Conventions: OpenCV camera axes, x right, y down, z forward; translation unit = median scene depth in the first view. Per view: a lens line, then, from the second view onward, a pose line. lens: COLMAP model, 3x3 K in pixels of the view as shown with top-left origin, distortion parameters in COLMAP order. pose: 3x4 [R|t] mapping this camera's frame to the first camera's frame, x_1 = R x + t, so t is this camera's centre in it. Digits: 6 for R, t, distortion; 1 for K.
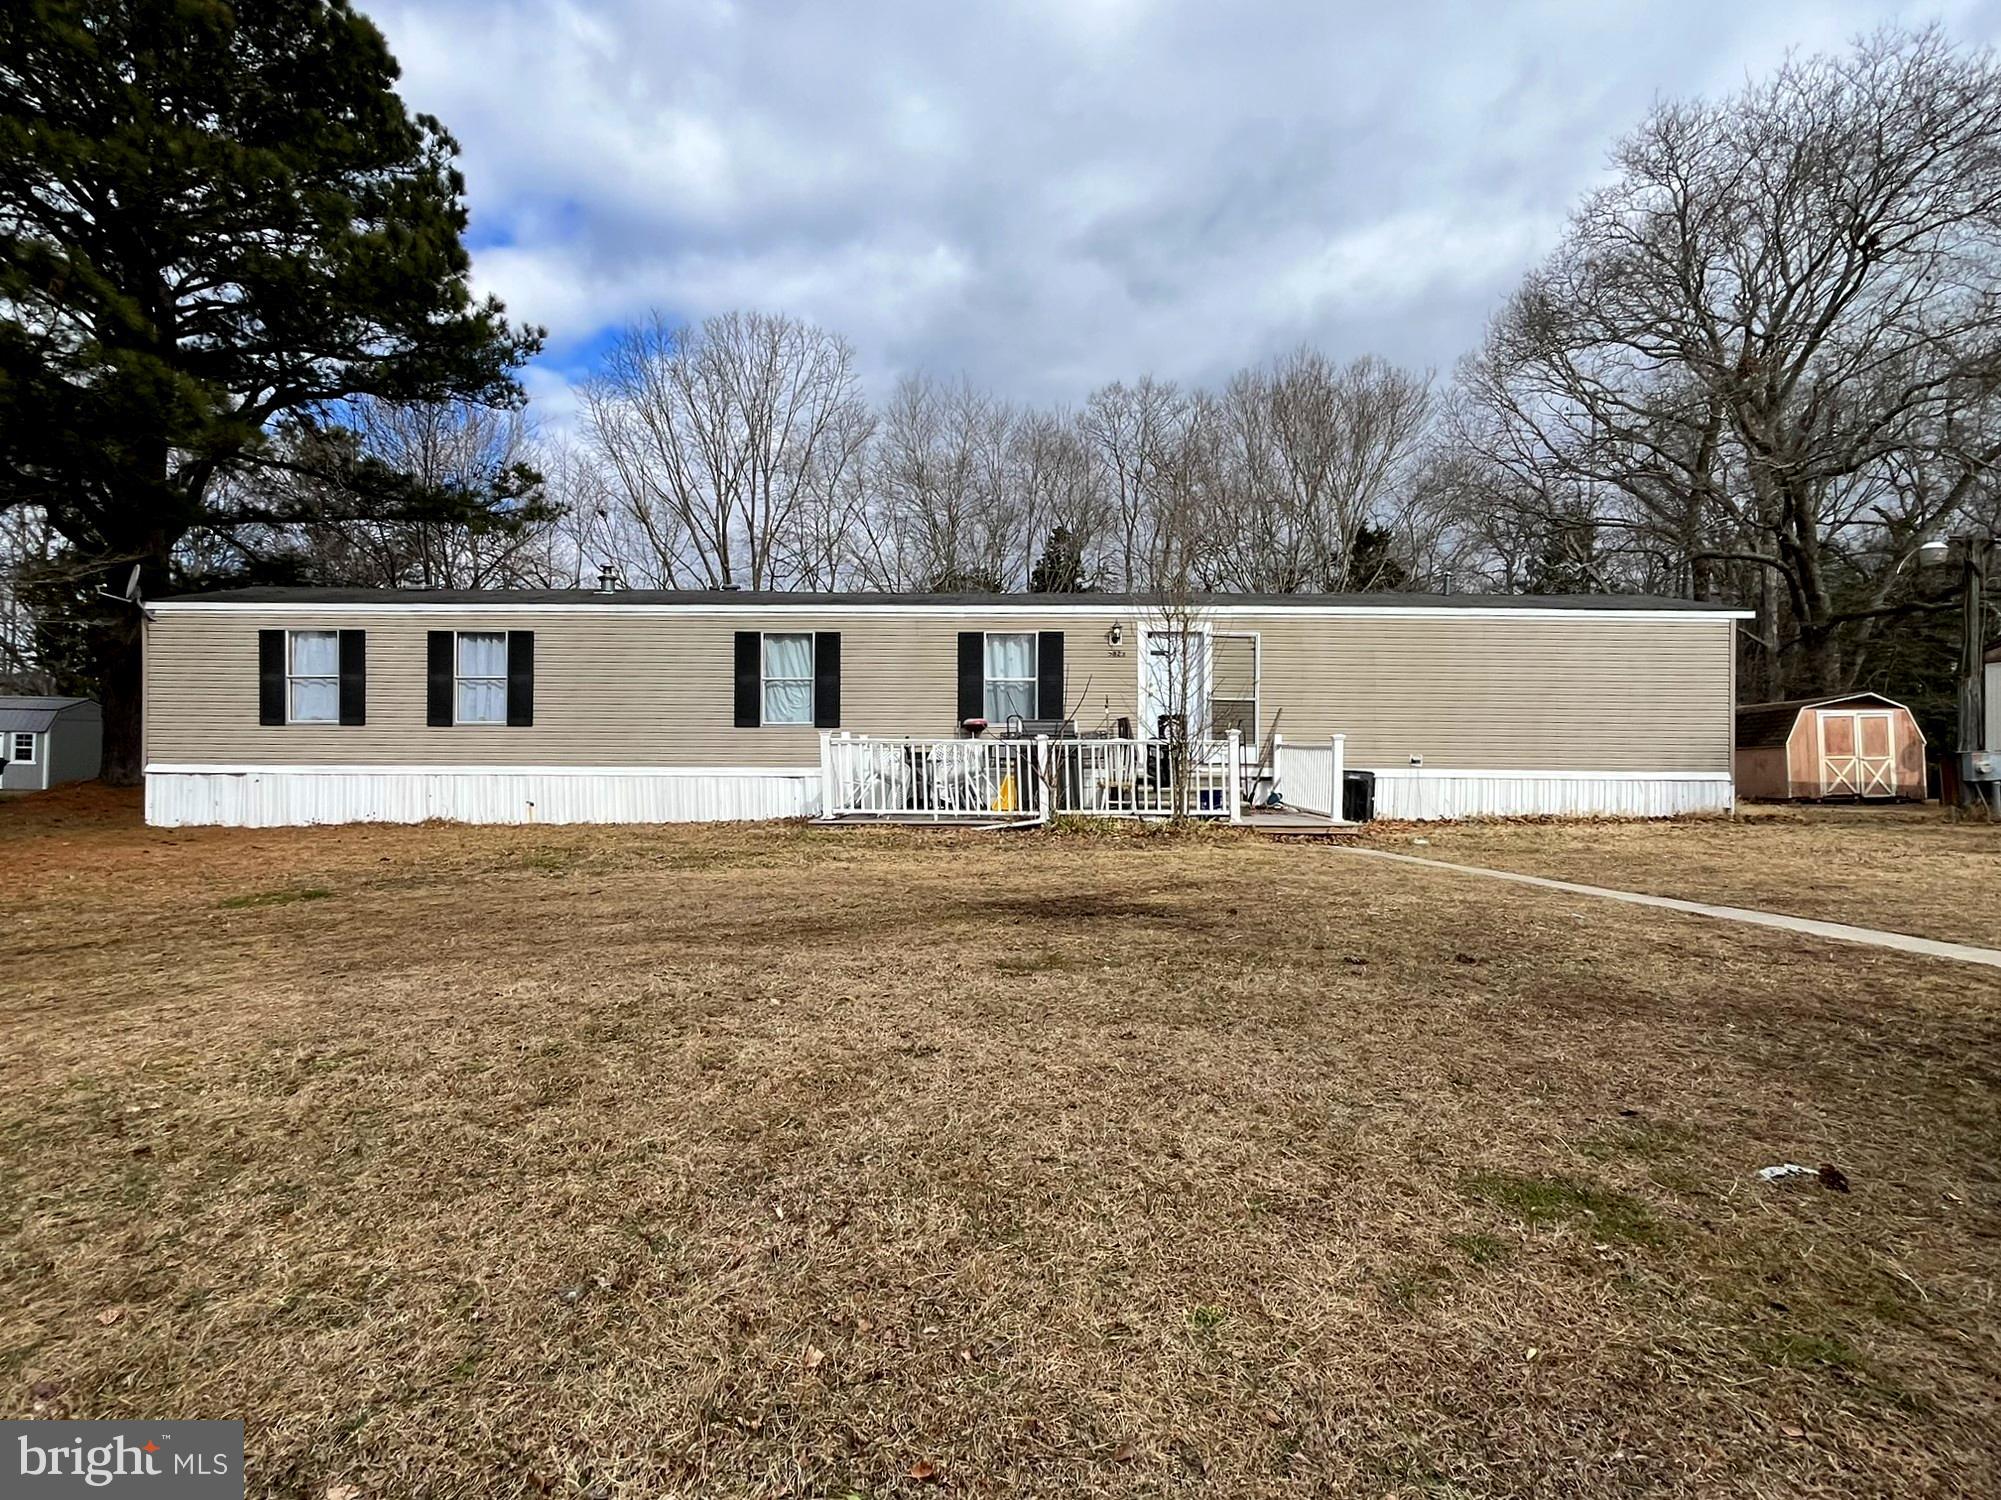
lens RADIAL K [[950.4, 0, 1001.8], [0, 950.4, 762.1], [0, 0, 1]] dist [-0.004323, -0.000674]
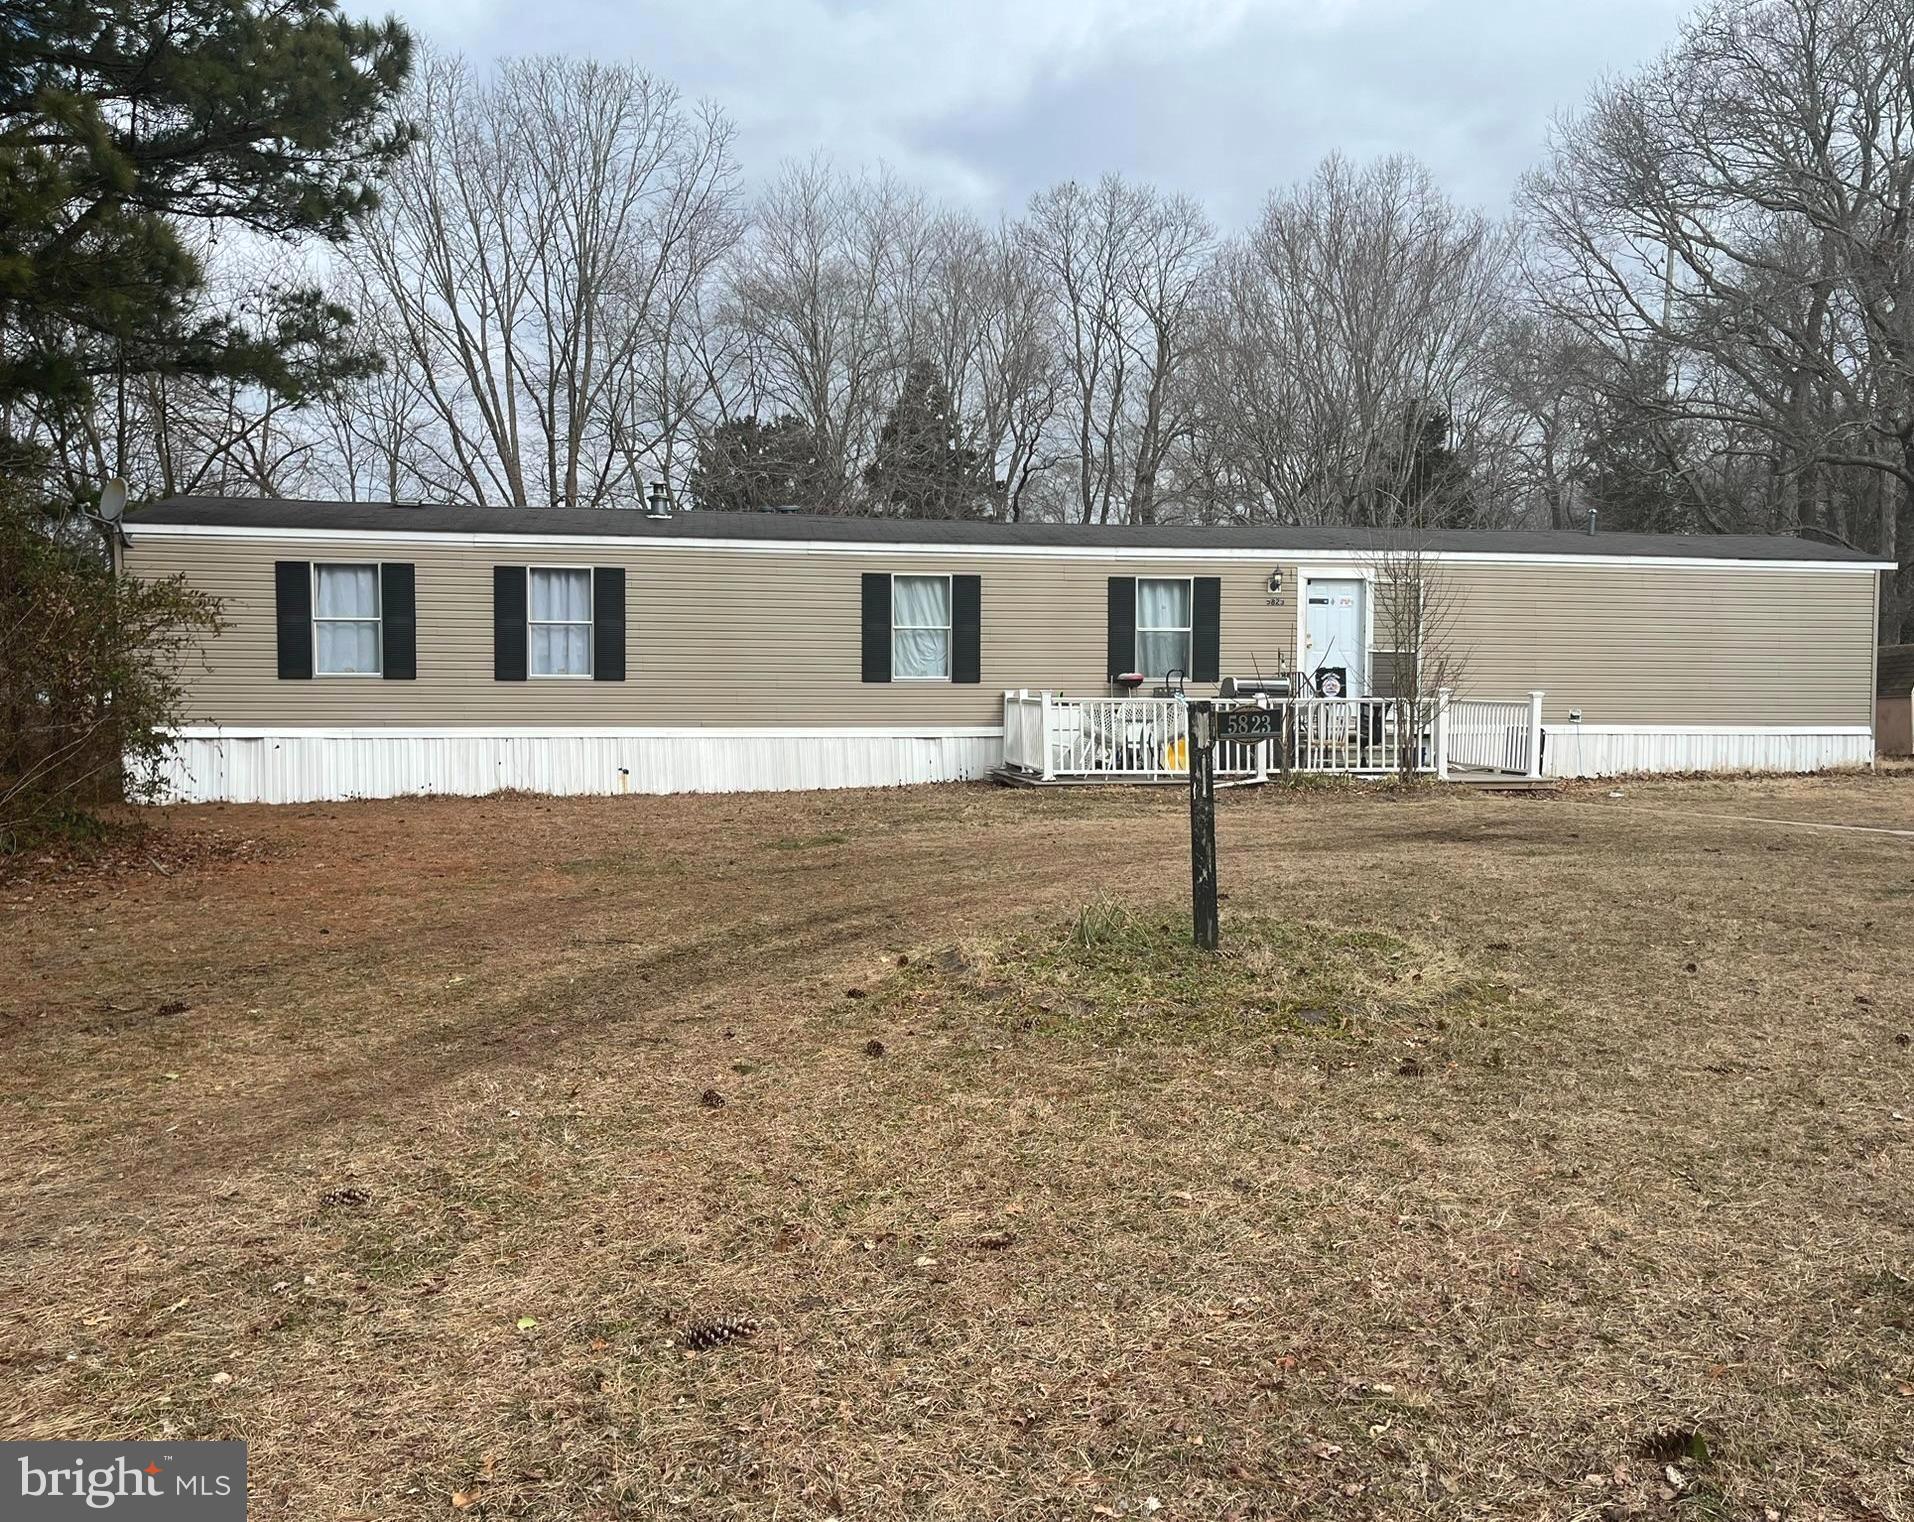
lens RADIAL K [[1599.6, 0, 954.1], [0, 1599.6, 778.5], [0, 0, 1]] dist [0.065890, -0.087474]
pose [[0.984559, -0.011290, 0.174689, -0.457849], [0.004027, 0.999115, 0.041876, -0.009130], [-0.175007, -0.040526, 0.983733, -0.483959]]
